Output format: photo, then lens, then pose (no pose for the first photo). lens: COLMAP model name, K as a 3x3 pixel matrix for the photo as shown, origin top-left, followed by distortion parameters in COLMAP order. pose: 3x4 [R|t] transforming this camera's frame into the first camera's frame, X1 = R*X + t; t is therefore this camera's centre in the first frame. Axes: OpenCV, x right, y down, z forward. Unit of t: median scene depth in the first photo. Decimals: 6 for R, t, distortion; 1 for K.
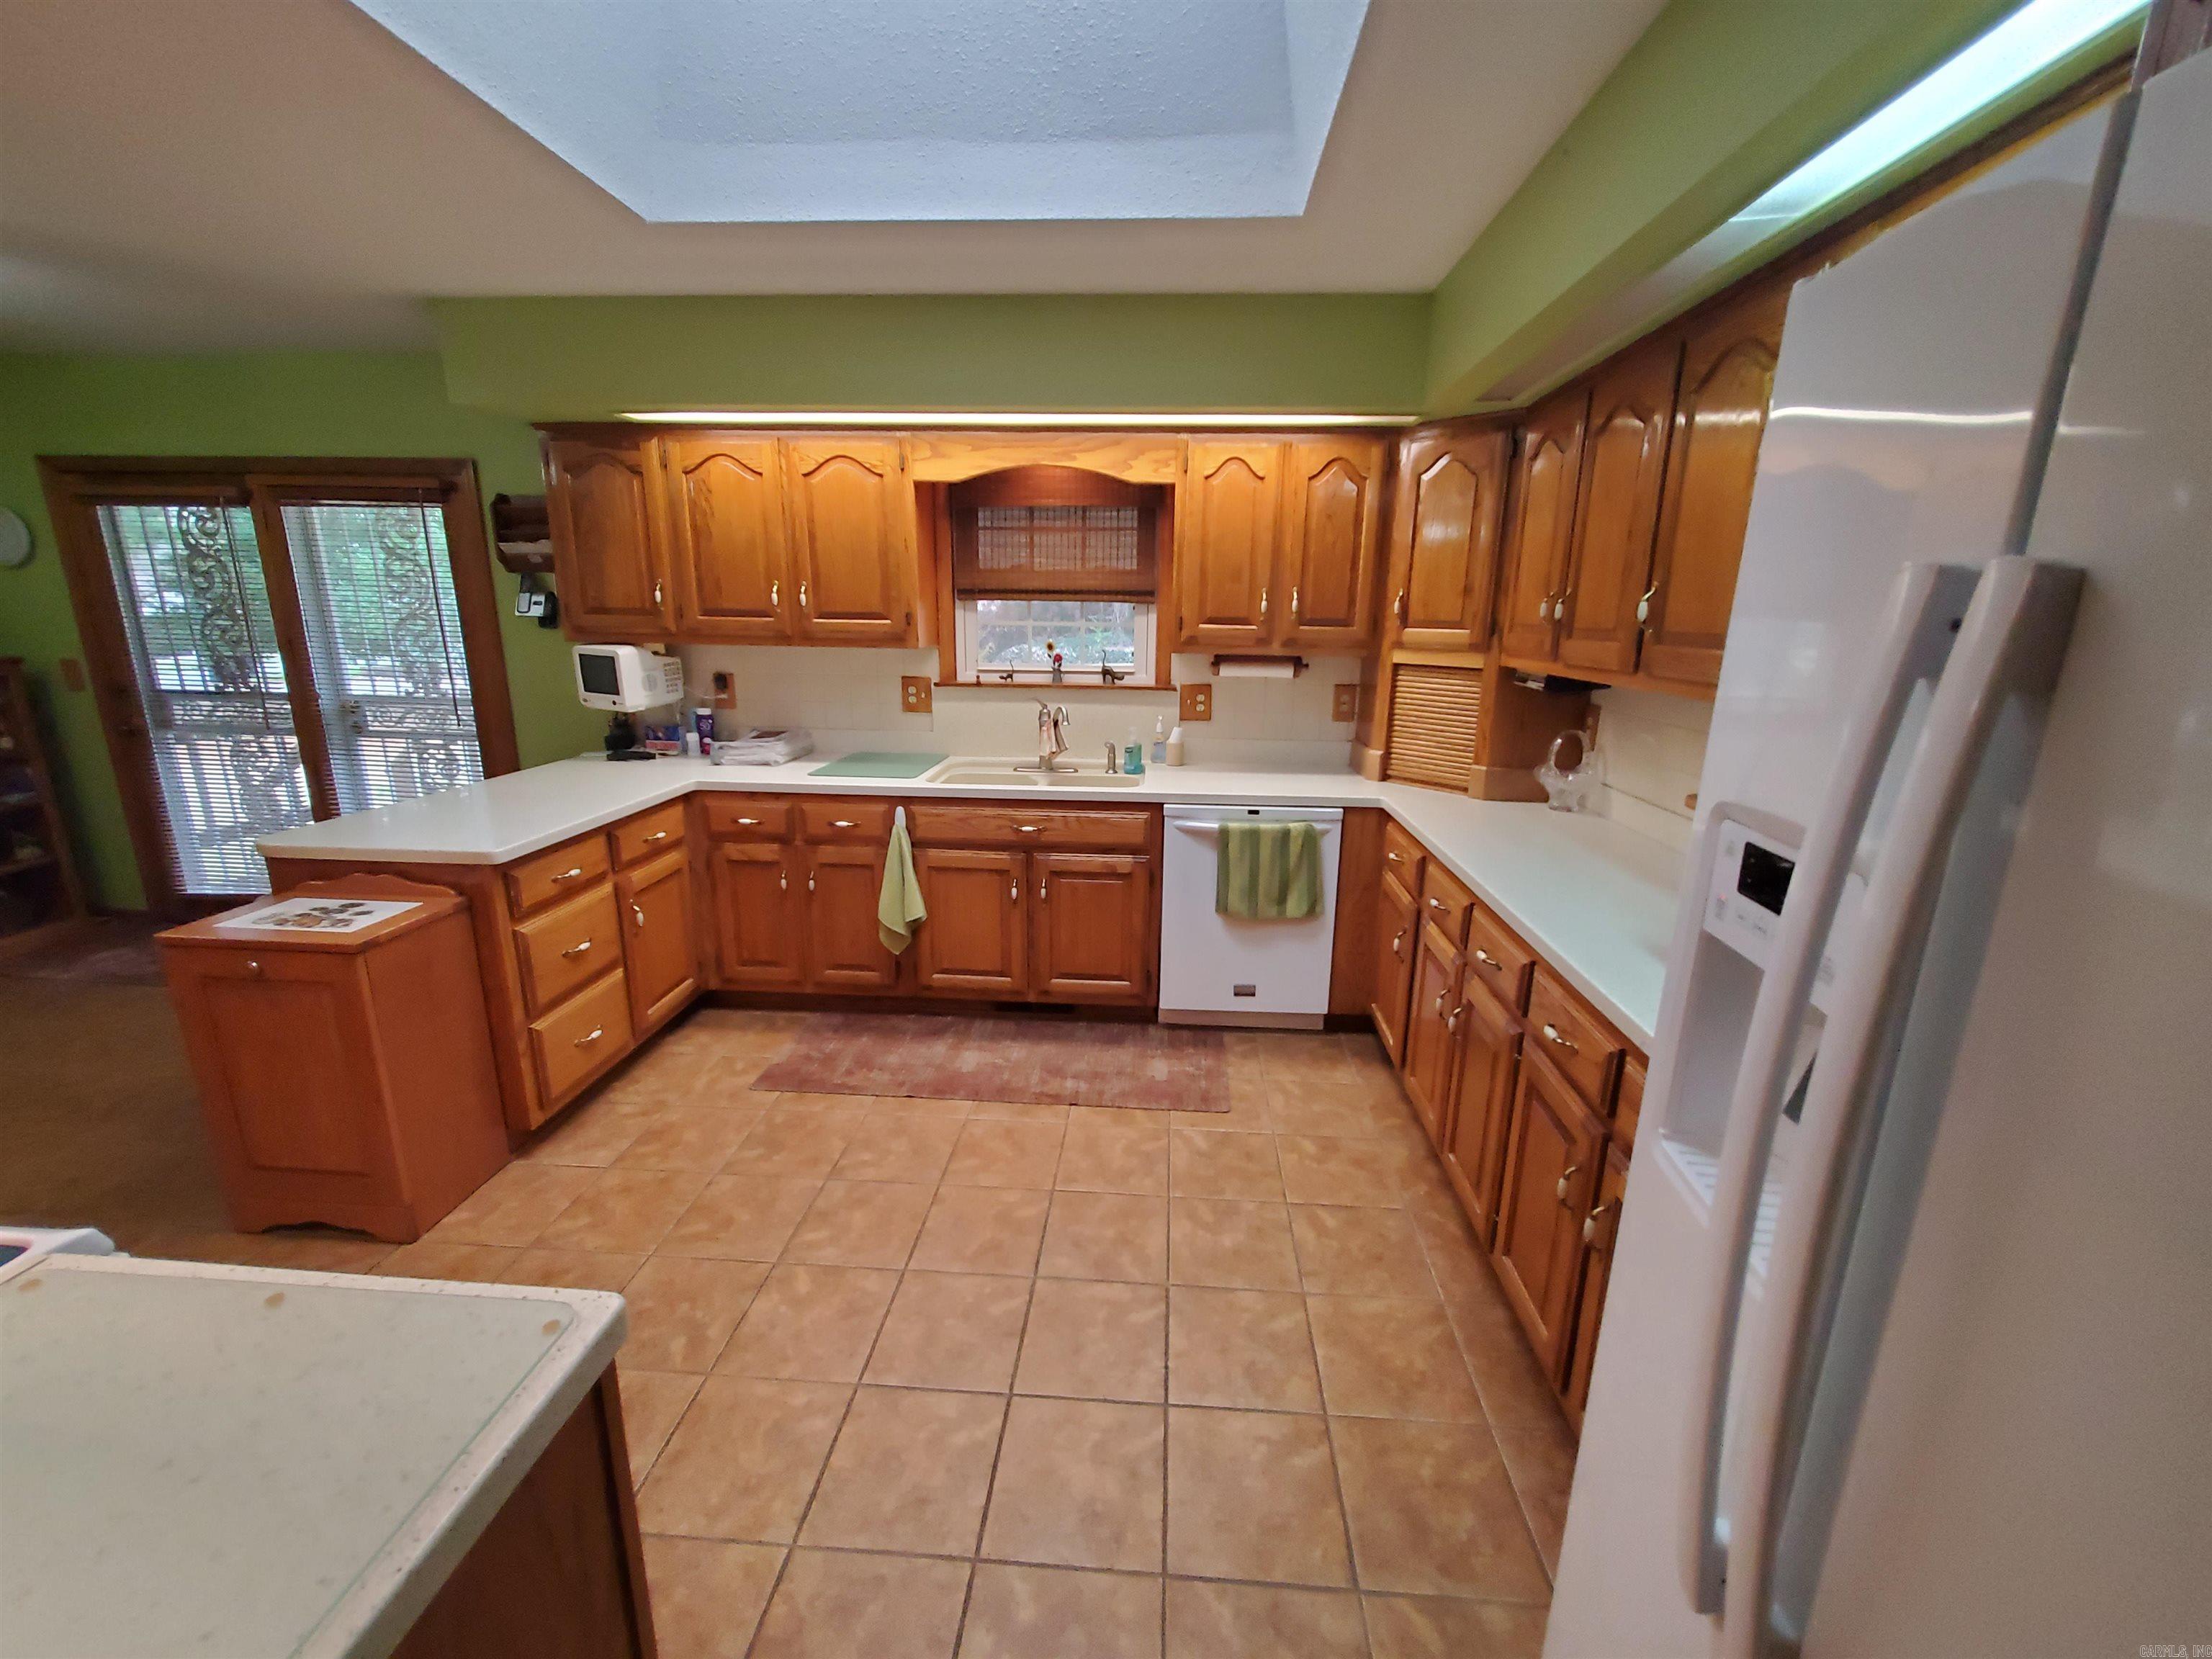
lens RADIAL K [[869.4, 0, 1116.8], [0, 869.4, 816.9], [0, 0, 1]] dist [0.001042, 0.000102]
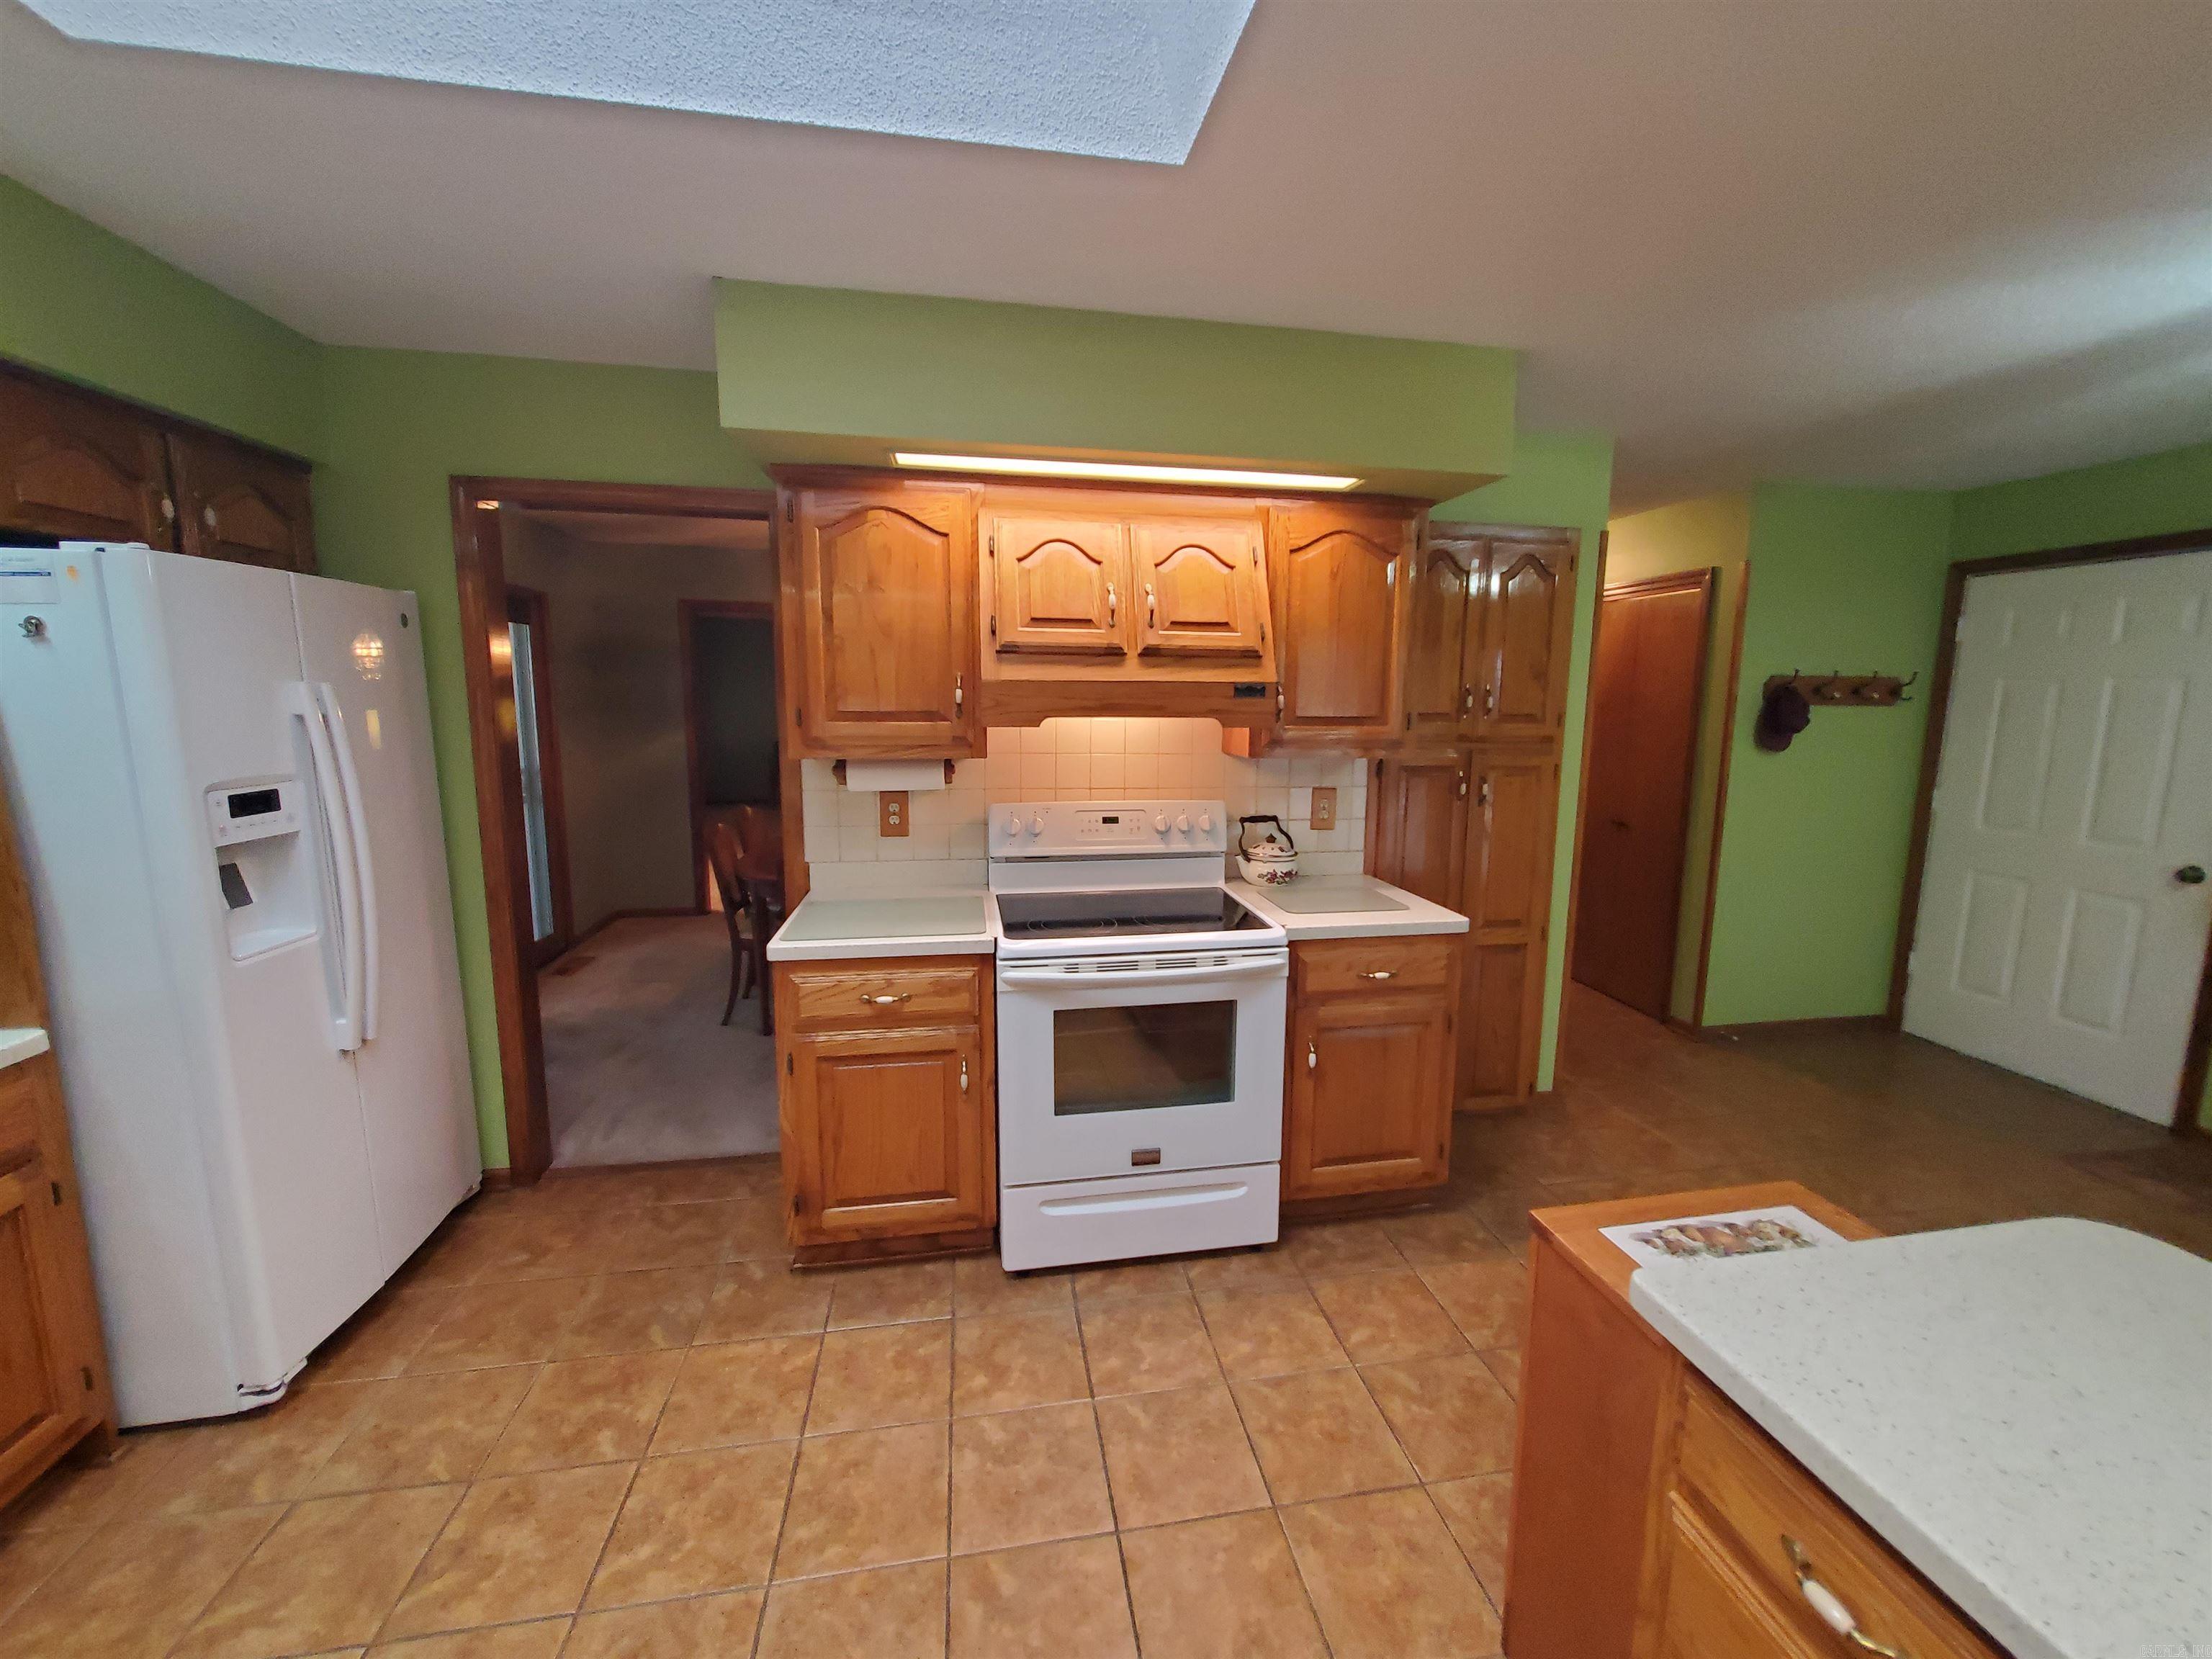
lens RADIAL K [[869.4, 0, 1116.8], [0, 869.4, 816.9], [0, 0, 1]] dist [0.001042, 0.000102]
pose [[-0.971717, 0.006318, -0.236062, -0.242412], [-0.080125, 0.931520, 0.354755, -0.223898], [0.222138, 0.363636, -0.904668, 0.884135]]
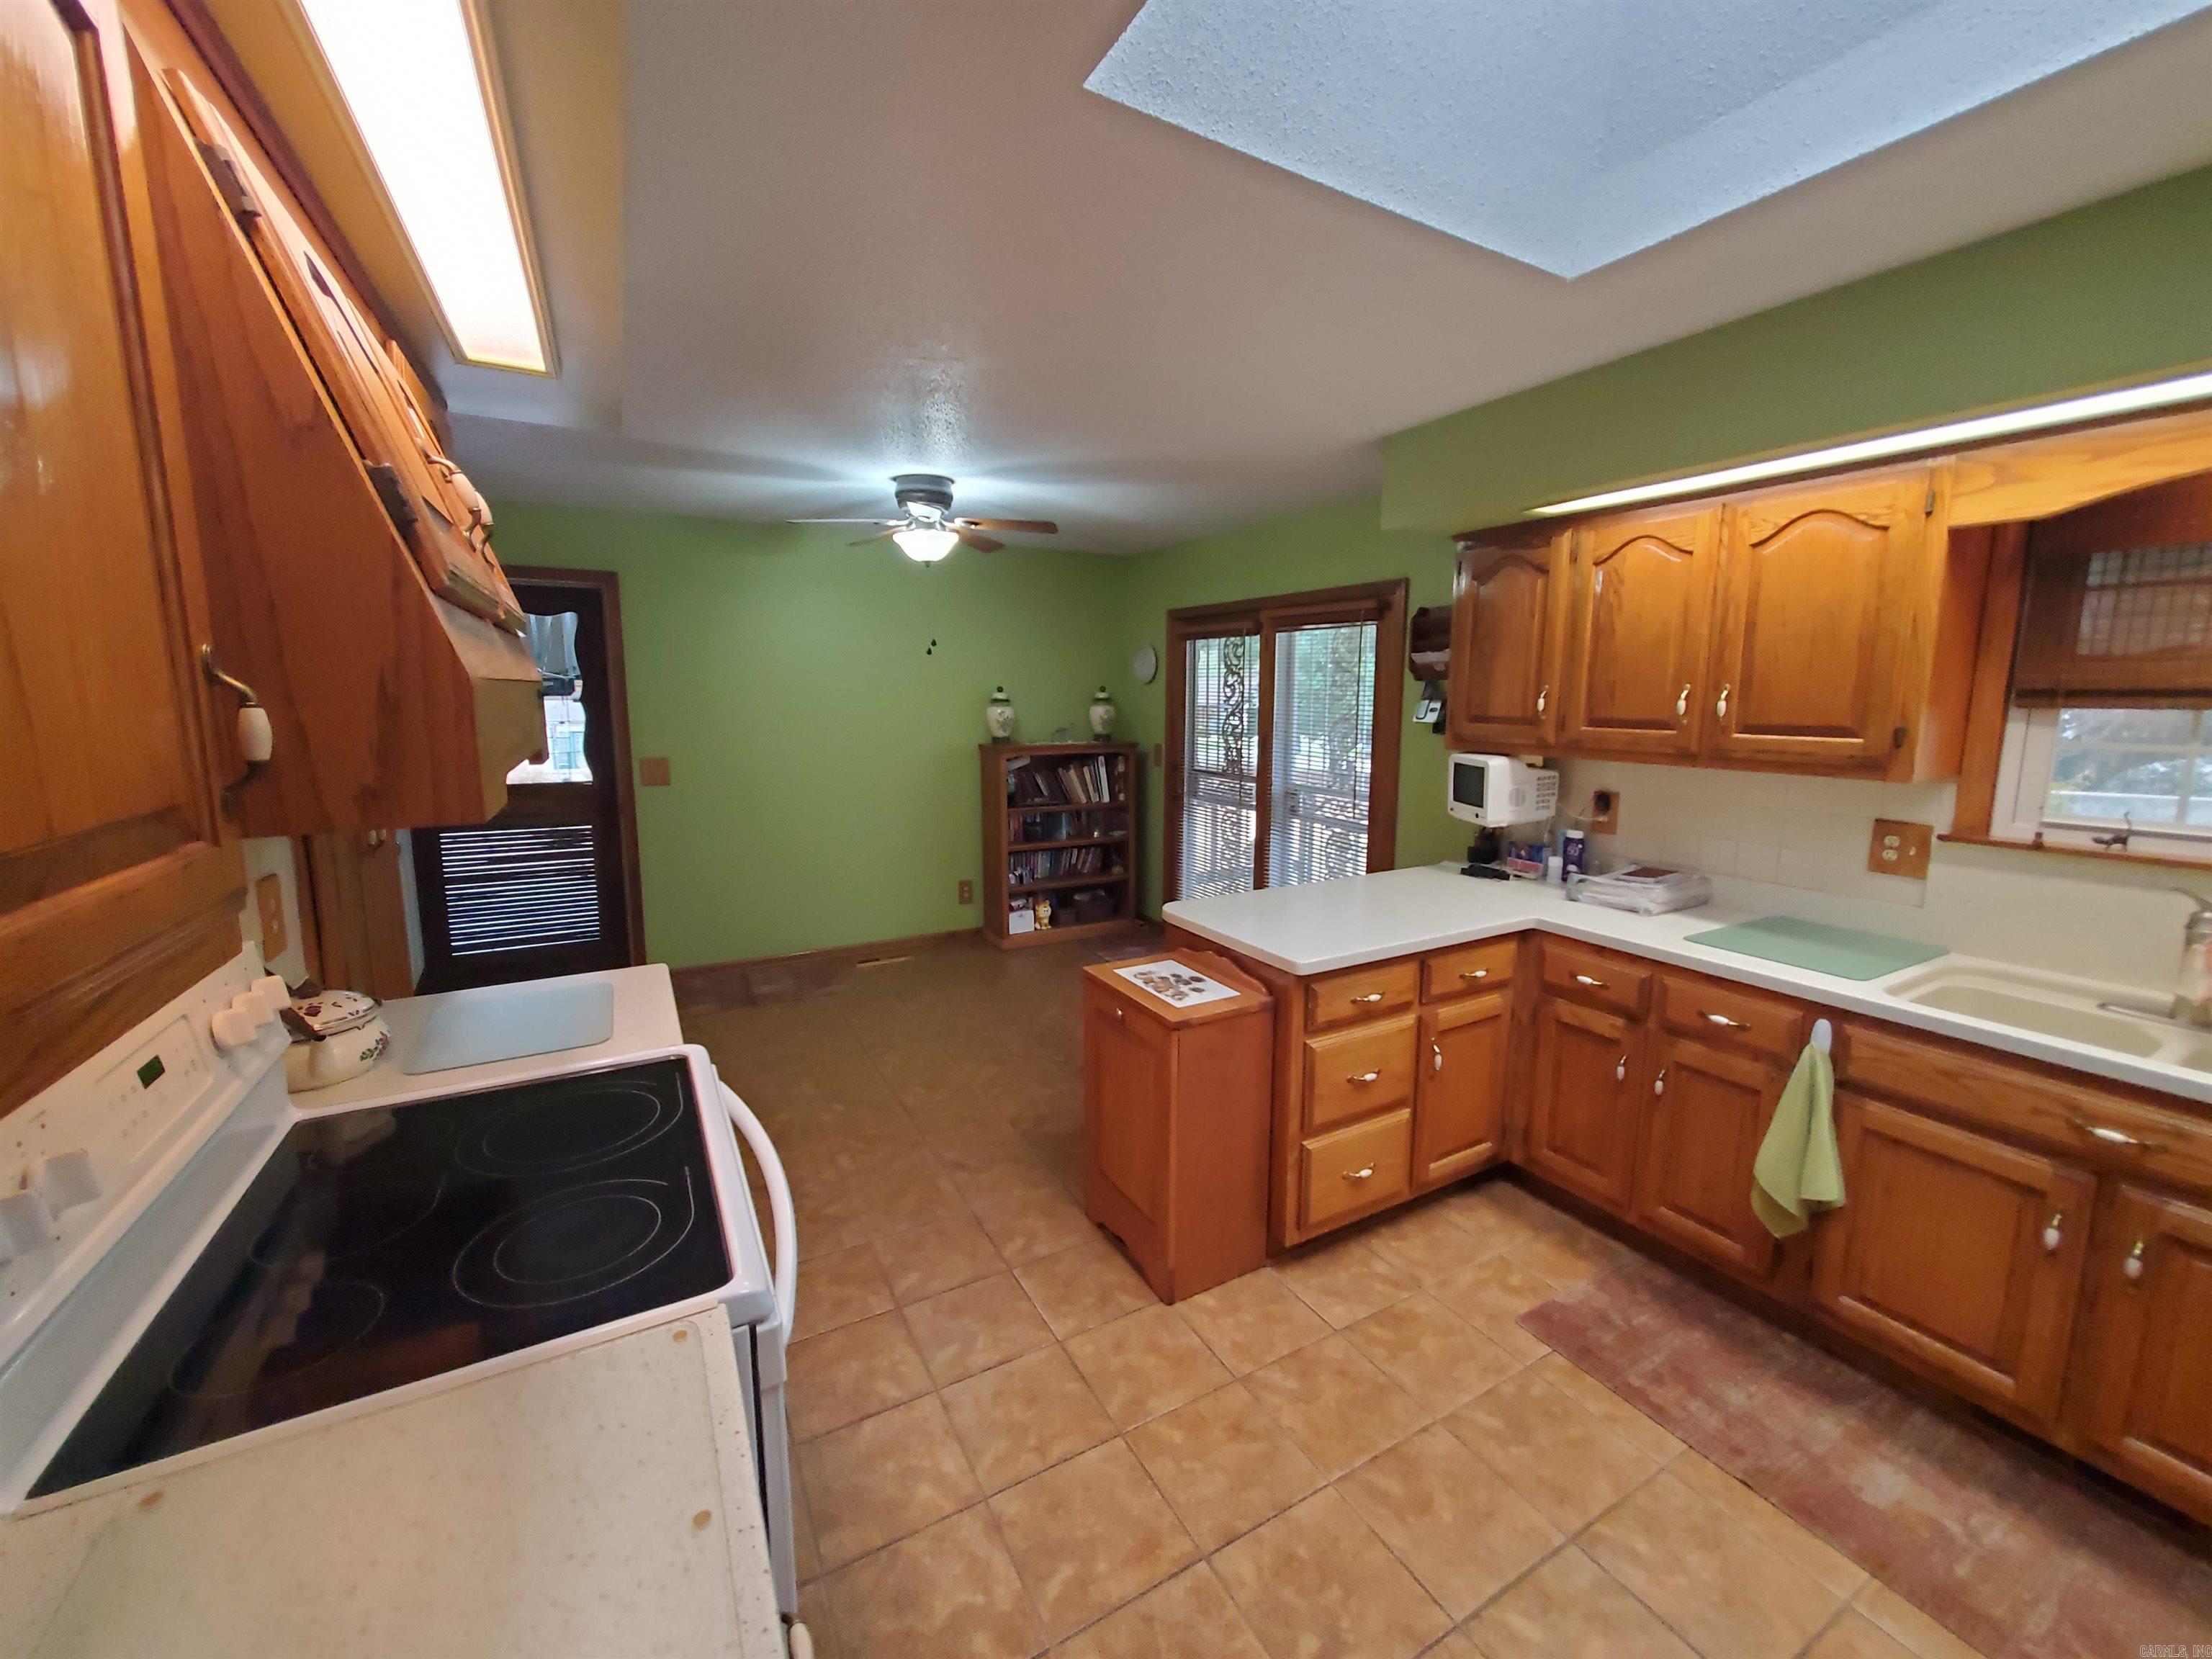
lens RADIAL K [[869.4, 0, 1116.8], [0, 869.4, 816.9], [0, 0, 1]] dist [0.001042, 0.000102]
pose [[0.546294, 0.106720, -0.830767, -0.012374], [-0.191088, 0.981573, 0.000437, -0.059626], [0.815505, 0.158511, 0.556620, 0.173683]]
